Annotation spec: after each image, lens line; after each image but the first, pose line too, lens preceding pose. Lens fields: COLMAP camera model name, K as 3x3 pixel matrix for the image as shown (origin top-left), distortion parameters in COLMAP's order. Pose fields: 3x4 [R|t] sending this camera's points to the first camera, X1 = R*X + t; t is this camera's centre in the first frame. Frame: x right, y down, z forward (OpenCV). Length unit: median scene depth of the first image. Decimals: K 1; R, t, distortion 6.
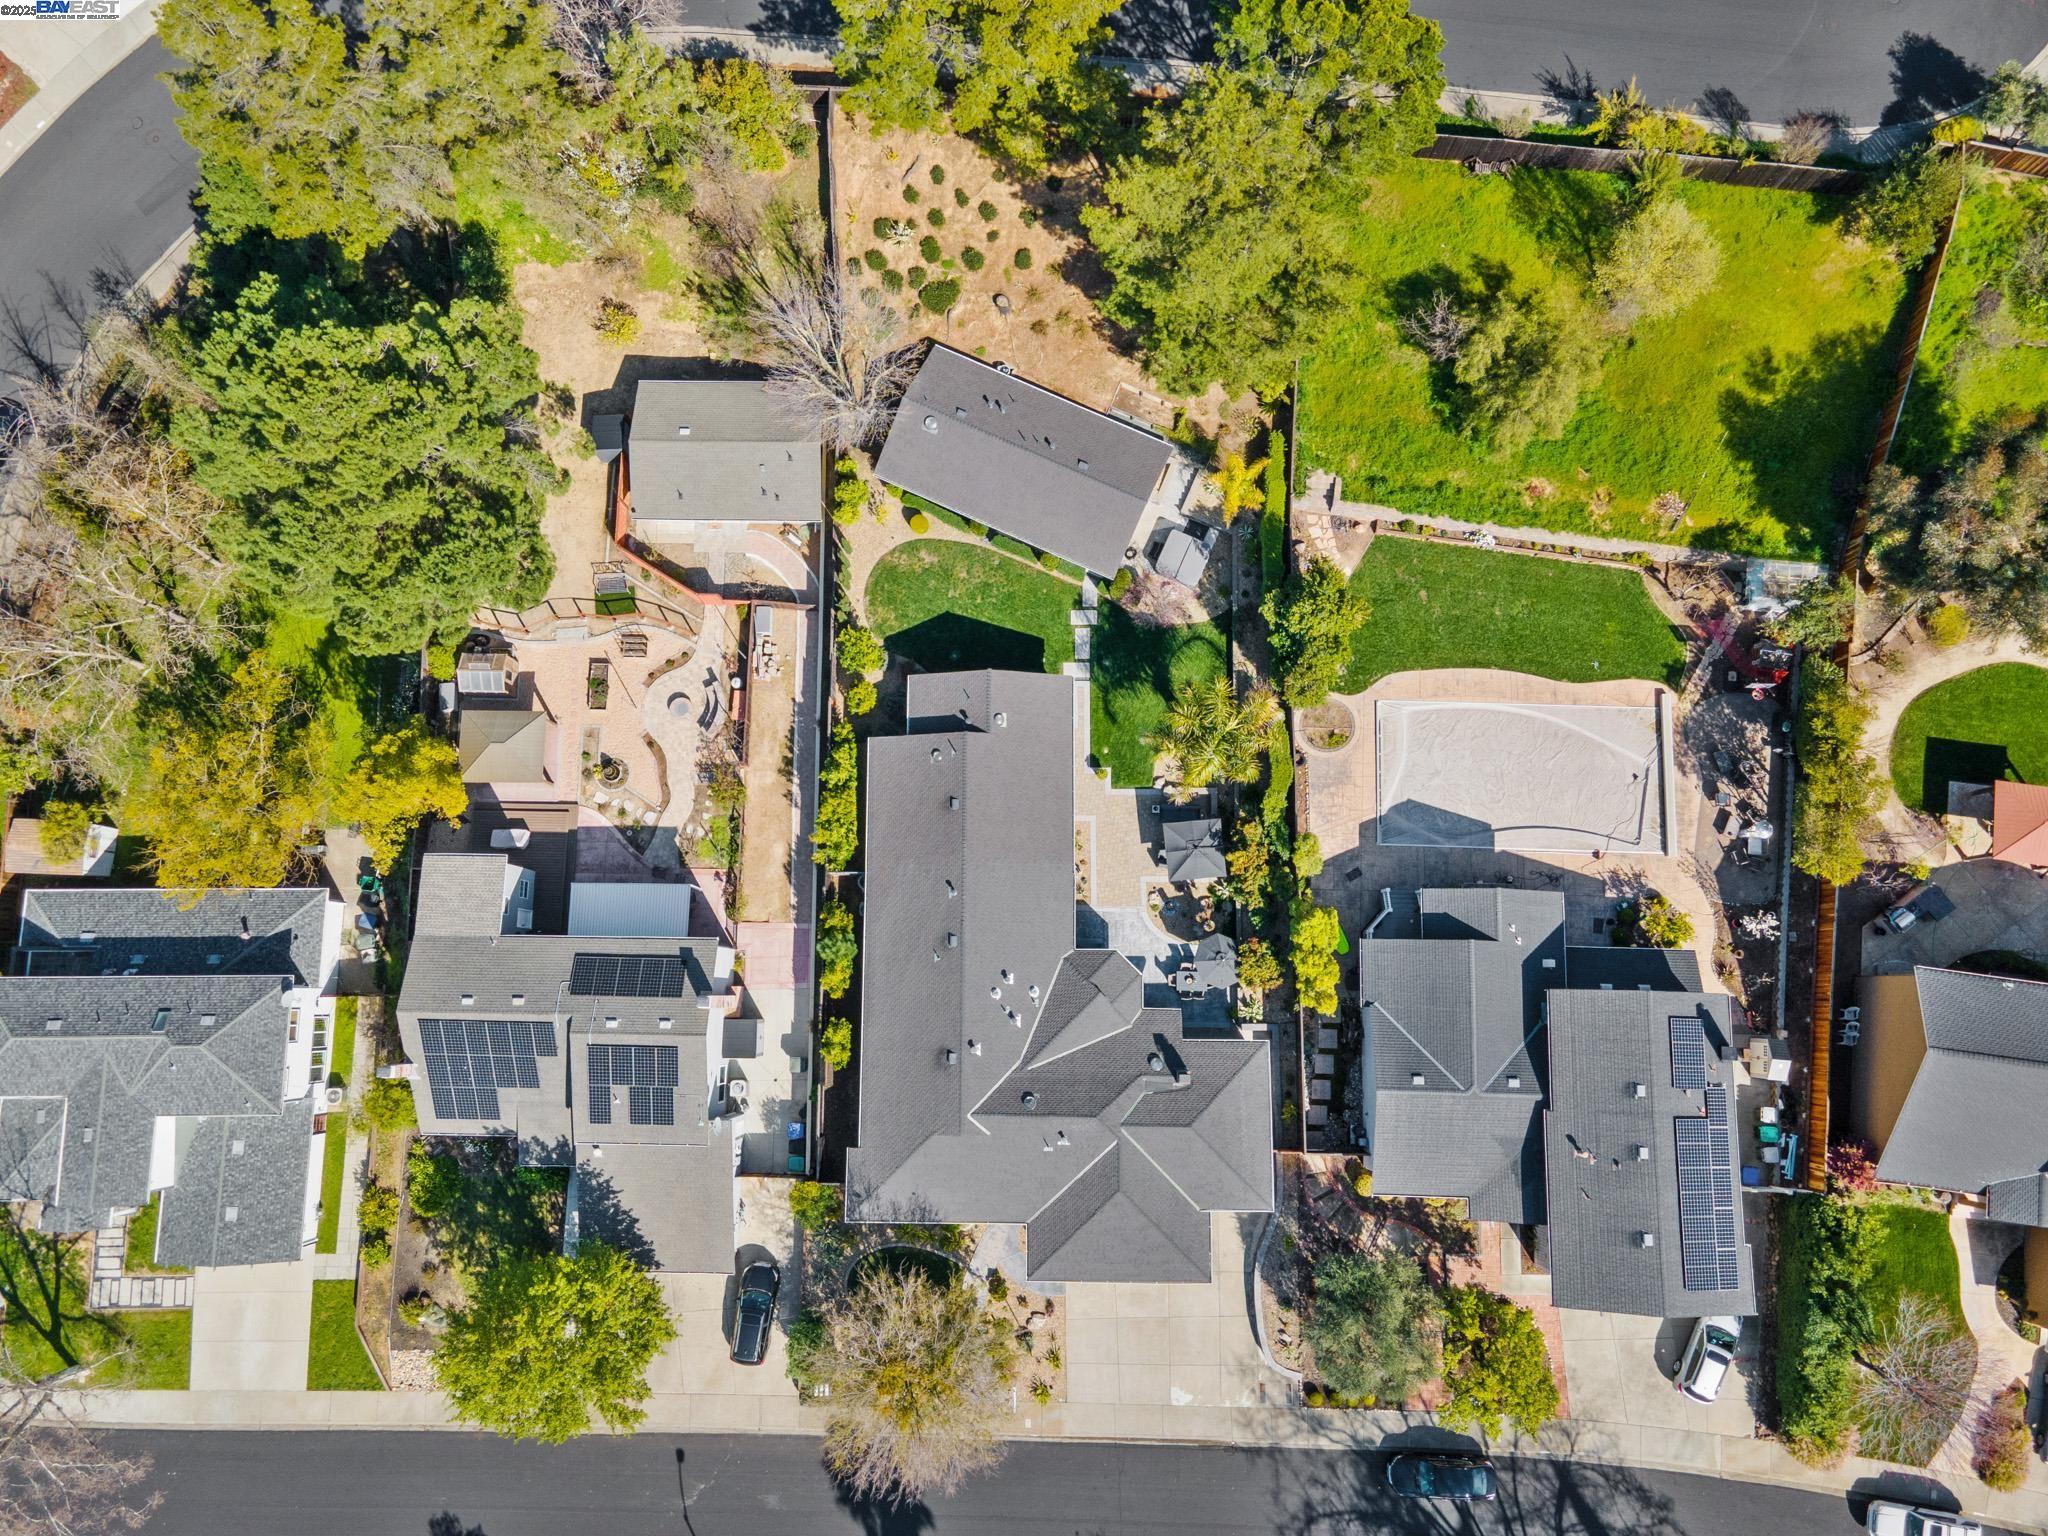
lens RADIAL K [[1498.5, 0, 1020.3], [0, 1498.5, 759.8], [0, 0, 1]] dist [0.008954, 0.071544]
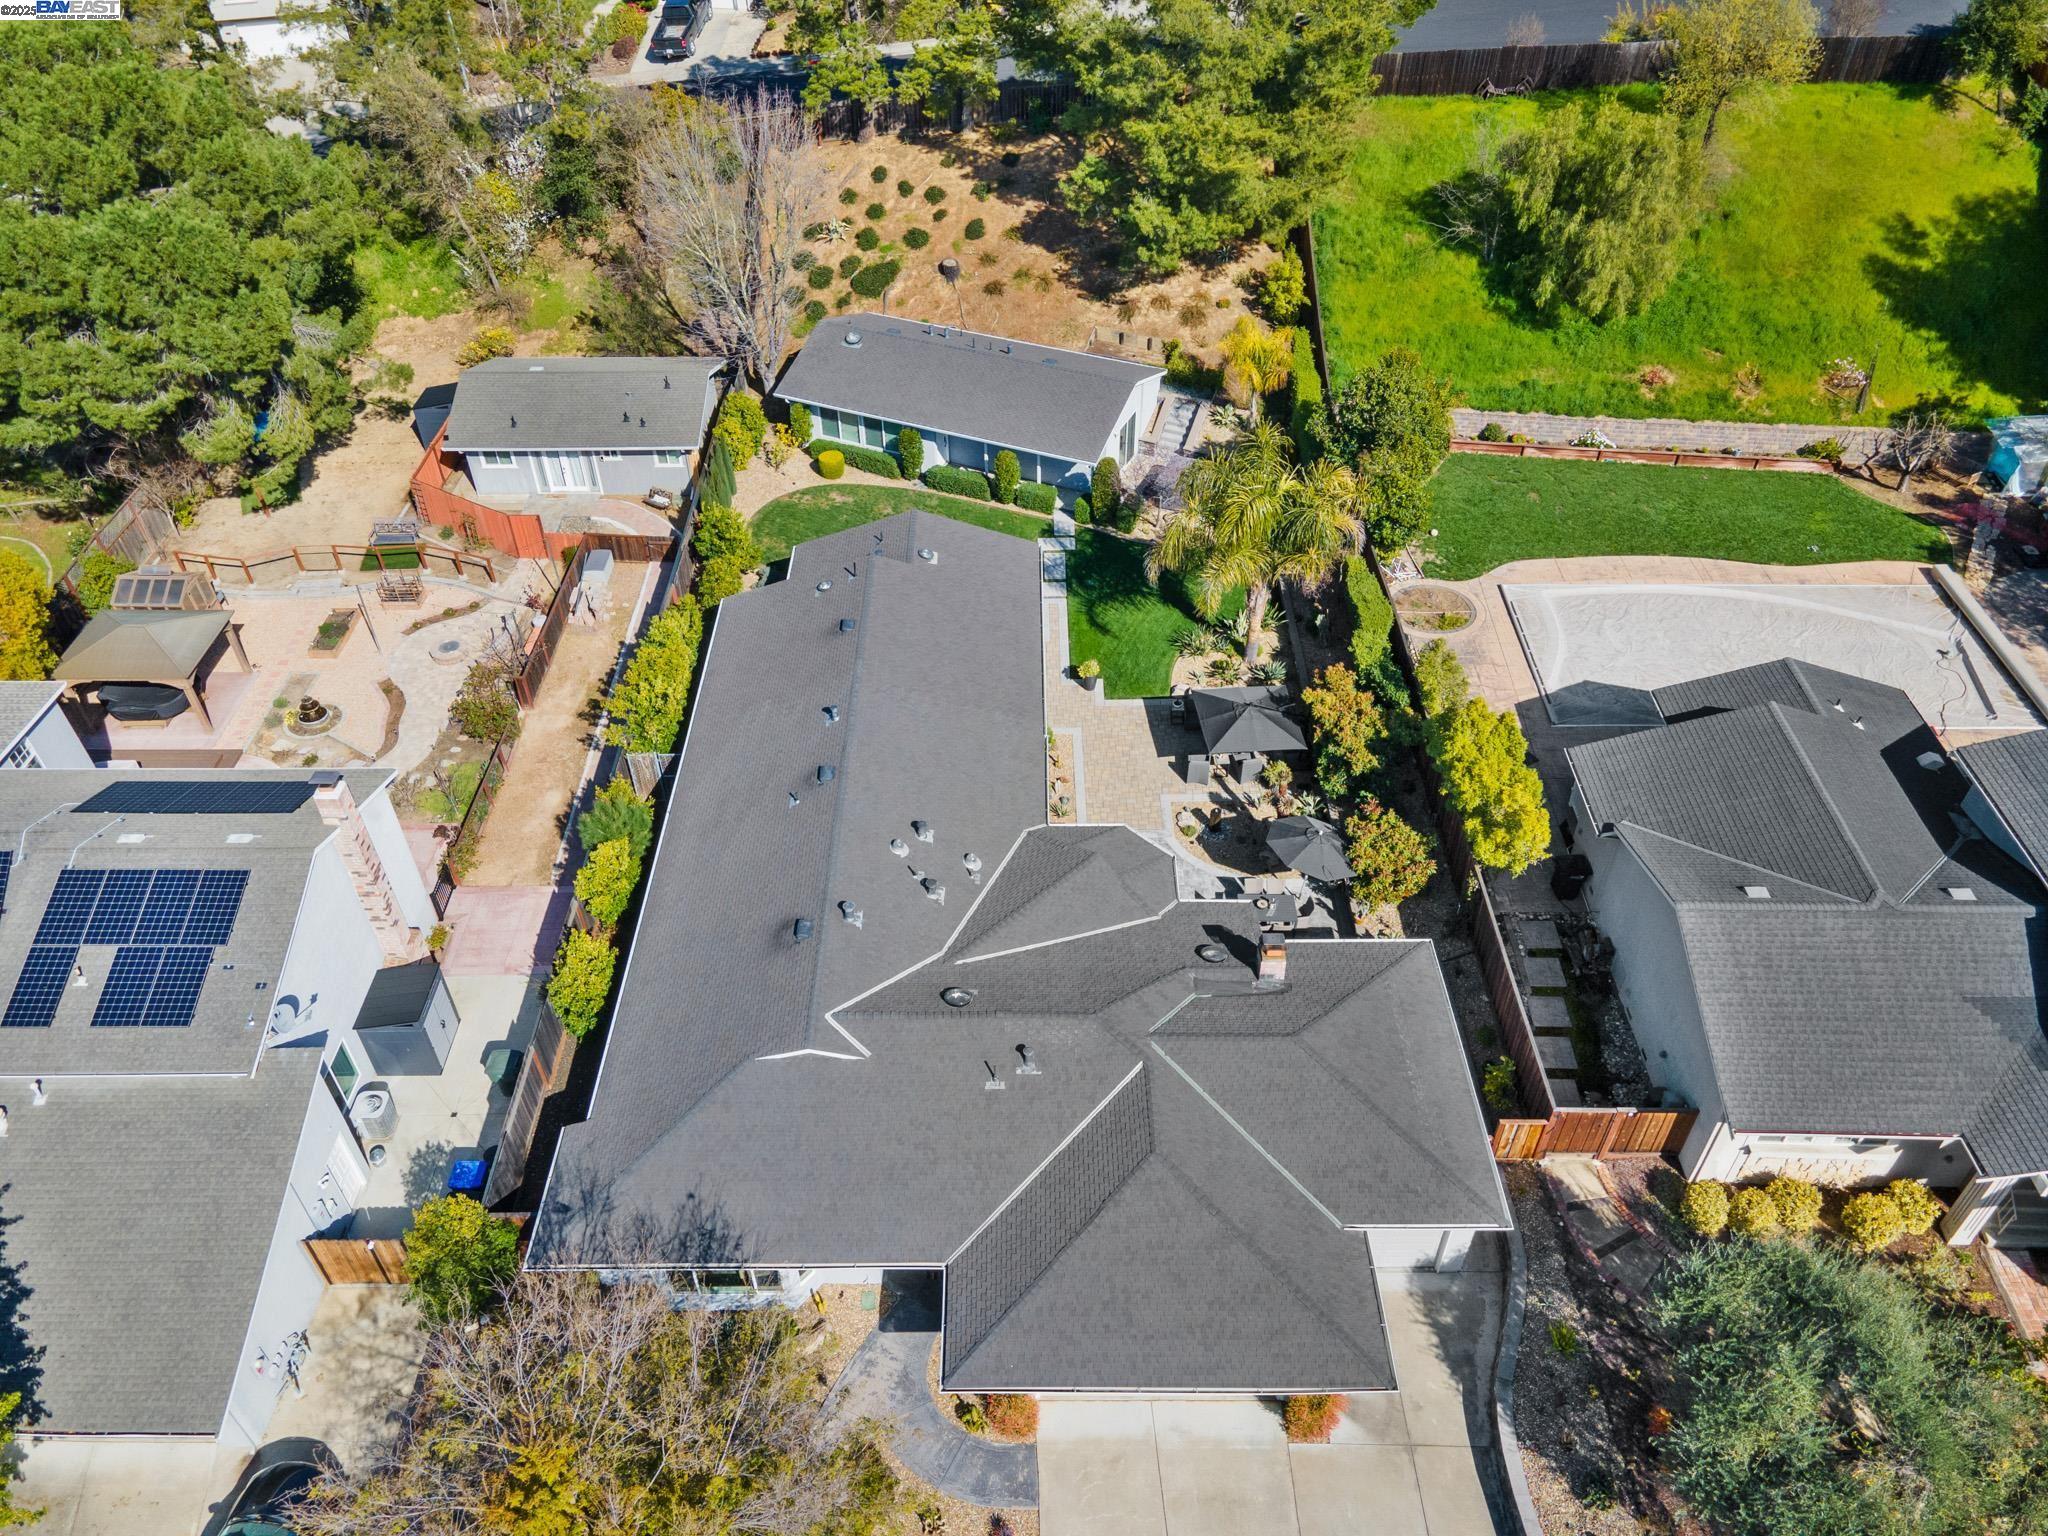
lens RADIAL K [[1498.5, 0, 1020.3], [0, 1498.5, 759.8], [0, 0, 1]] dist [0.008954, 0.071544]
pose [[0.999985, -0.003917, 0.003778, 0.023315], [0.005426, 0.770594, -0.637304, 0.441725], [-0.000415, 0.637315, 0.770603, 0.538763]]
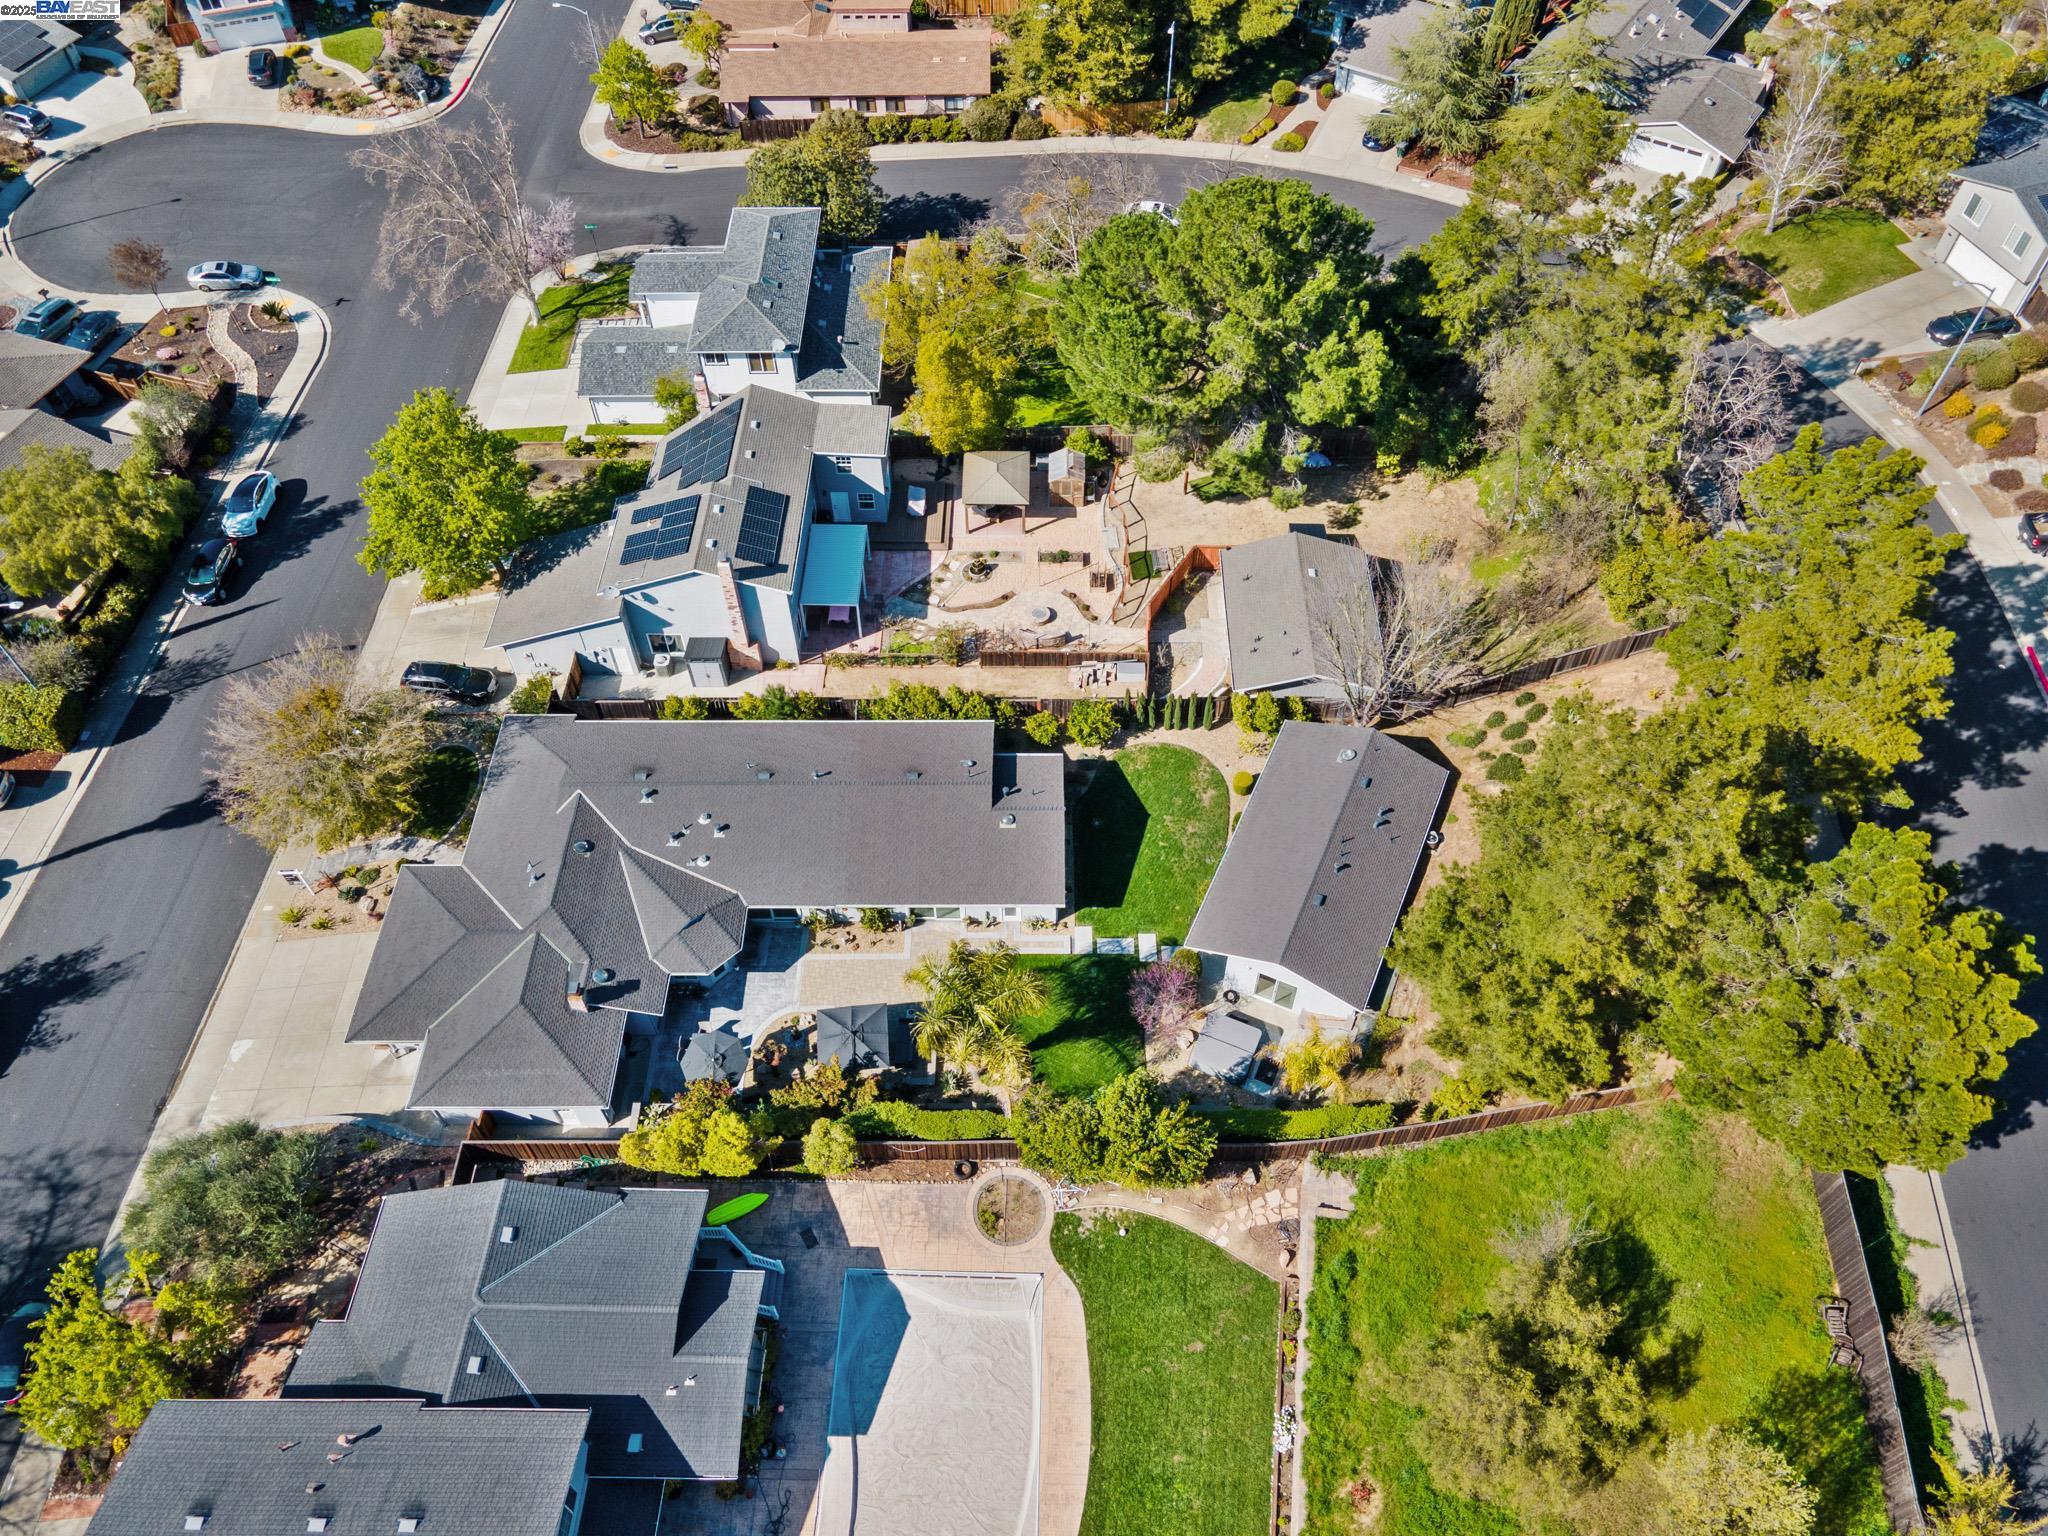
lens RADIAL K [[1498.5, 0, 1020.3], [0, 1498.5, 759.8], [0, 0, 1]] dist [0.008954, 0.071544]
pose [[-0.000529, 0.792517, -0.609850, 0.485827], [-0.985796, 0.102008, 0.133418, -0.151685], [0.167945, 0.601258, 0.781206, 0.274175]]
